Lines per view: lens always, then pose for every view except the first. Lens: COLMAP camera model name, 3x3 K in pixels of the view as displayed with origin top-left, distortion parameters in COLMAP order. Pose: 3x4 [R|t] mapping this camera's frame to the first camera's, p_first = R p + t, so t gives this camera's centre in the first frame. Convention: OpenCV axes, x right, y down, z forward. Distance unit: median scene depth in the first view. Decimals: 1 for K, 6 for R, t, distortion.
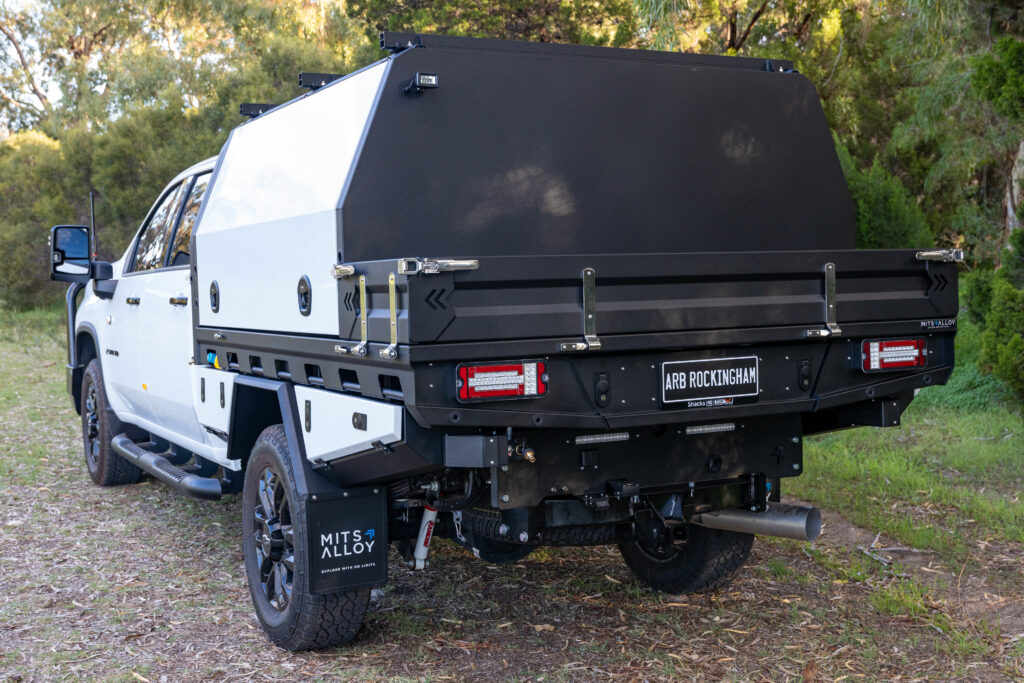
lens RADIAL K [[1292.9, 0, 477.5], [0, 1292.9, 383.2], [0, 0, 1]] dist [-0.005610, 0.000000]
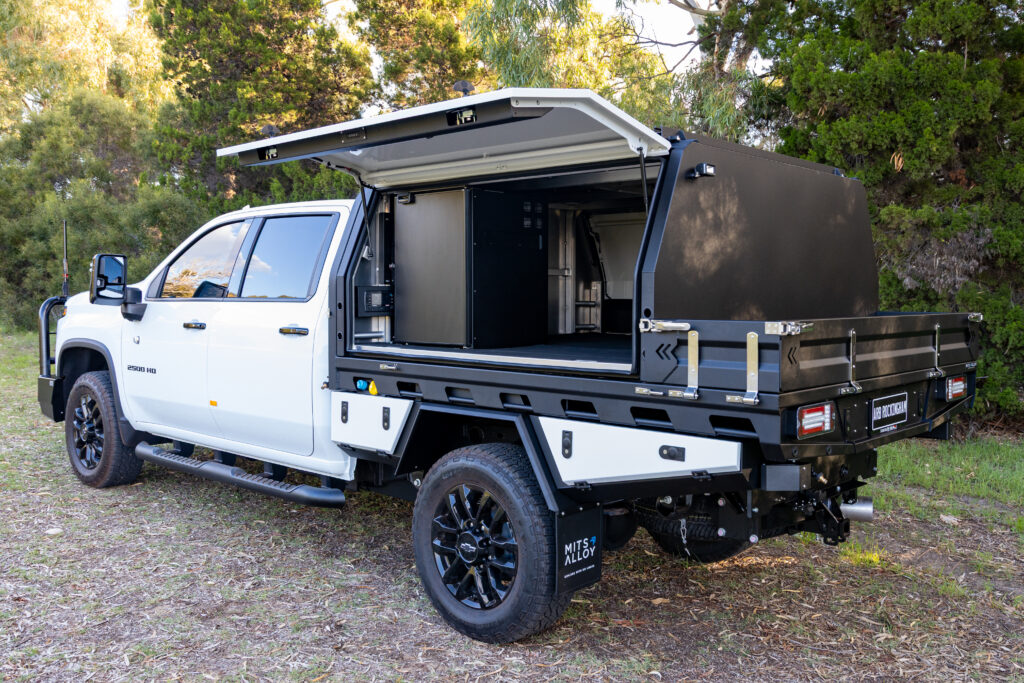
lens RADIAL K [[945.8, 0, 535.2], [0, 945.8, 333.8], [0, 0, 1]] dist [-0.012877, 0.000000]
pose [[0.927650, 0.013616, 0.373203, -0.458118], [0.000154, 0.999321, -0.036843, -0.041085], [-0.373451, 0.034235, 0.927018, 0.209394]]
